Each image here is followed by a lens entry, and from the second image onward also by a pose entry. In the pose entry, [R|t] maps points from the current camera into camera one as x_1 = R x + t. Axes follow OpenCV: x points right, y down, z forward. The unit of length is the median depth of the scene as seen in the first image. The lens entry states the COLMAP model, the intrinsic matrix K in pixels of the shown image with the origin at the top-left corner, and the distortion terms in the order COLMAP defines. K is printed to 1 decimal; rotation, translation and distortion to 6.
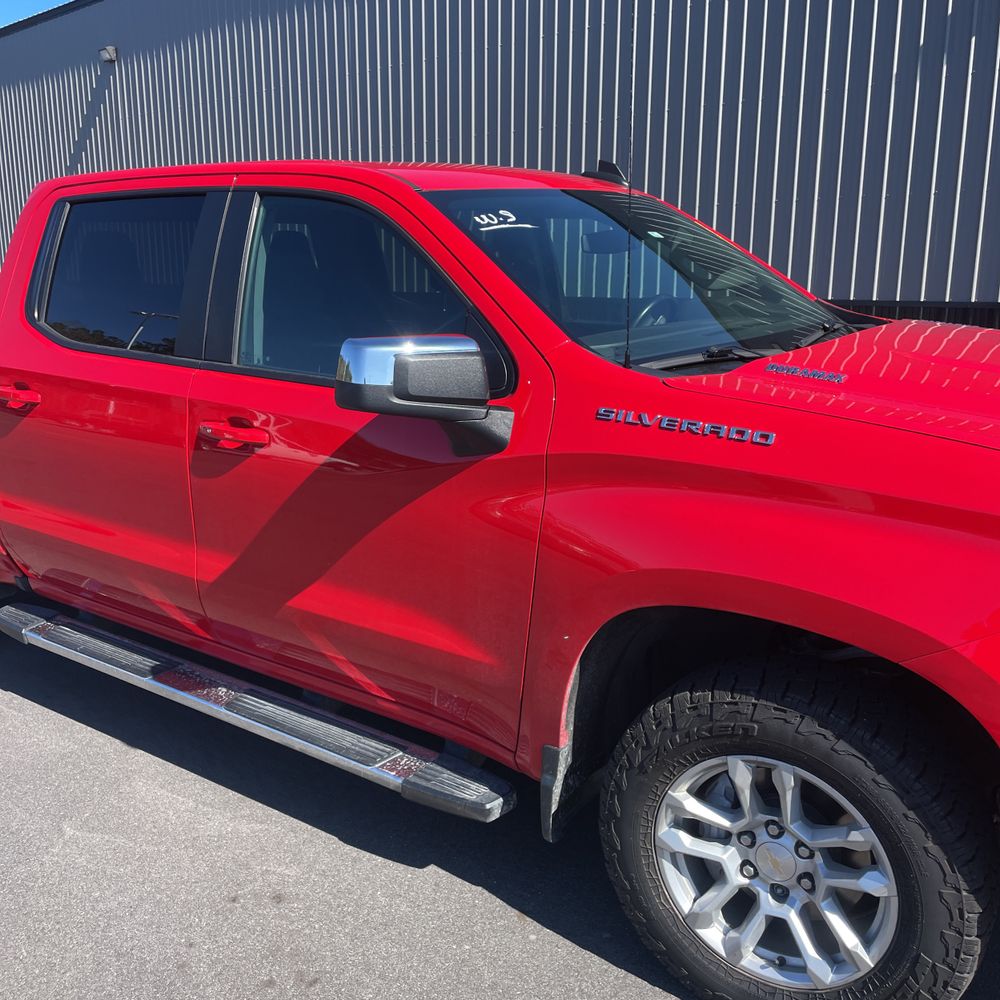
lens RADIAL K [[1015.8, 0, 486.3], [0, 1015.8, 483.3], [0, 0, 1]] dist [0.113313, -0.177973]
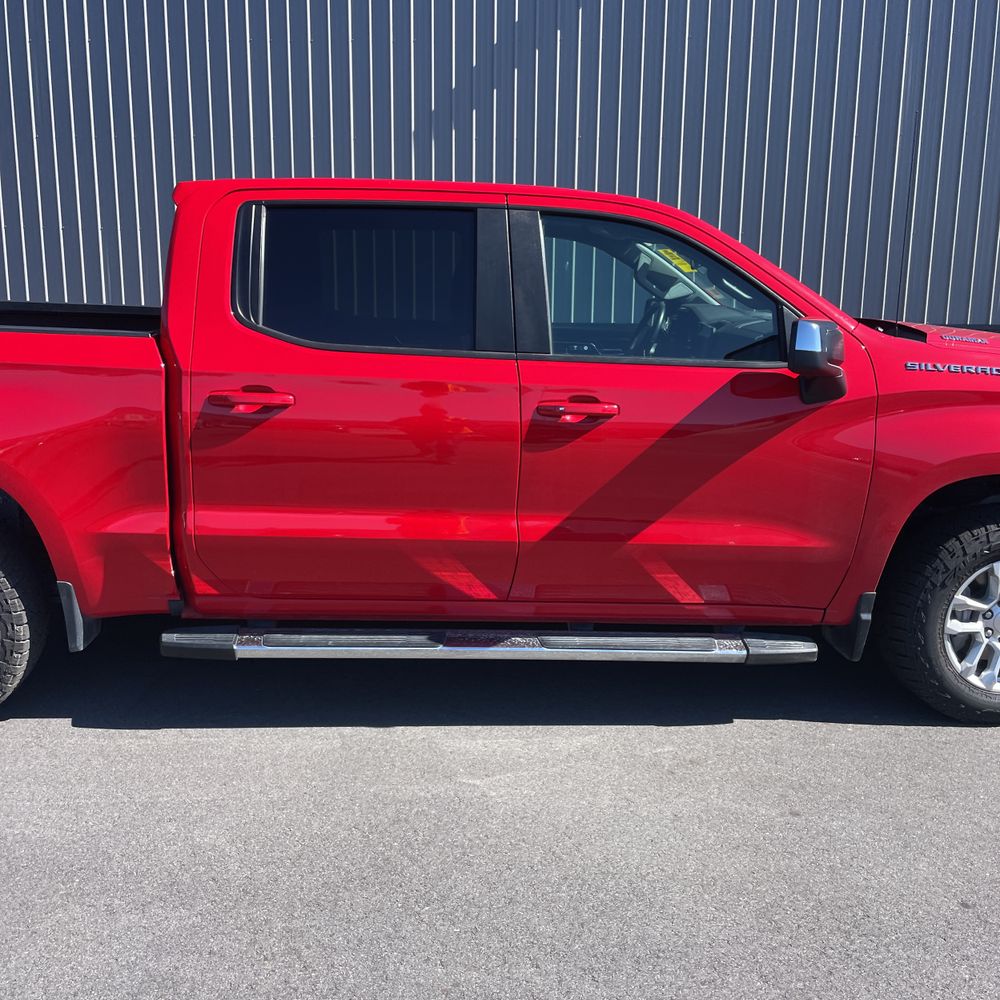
lens RADIAL K [[1007.2, 0, 502.8], [0, 1007.2, 480.2], [0, 0, 1]] dist [0.085603, -0.117325]
pose [[0.783343, -0.098516, 0.613733, -1.179628], [0.119660, 0.992793, 0.006633, 0.018294], [-0.609964, 0.068243, 0.789485, 0.130435]]
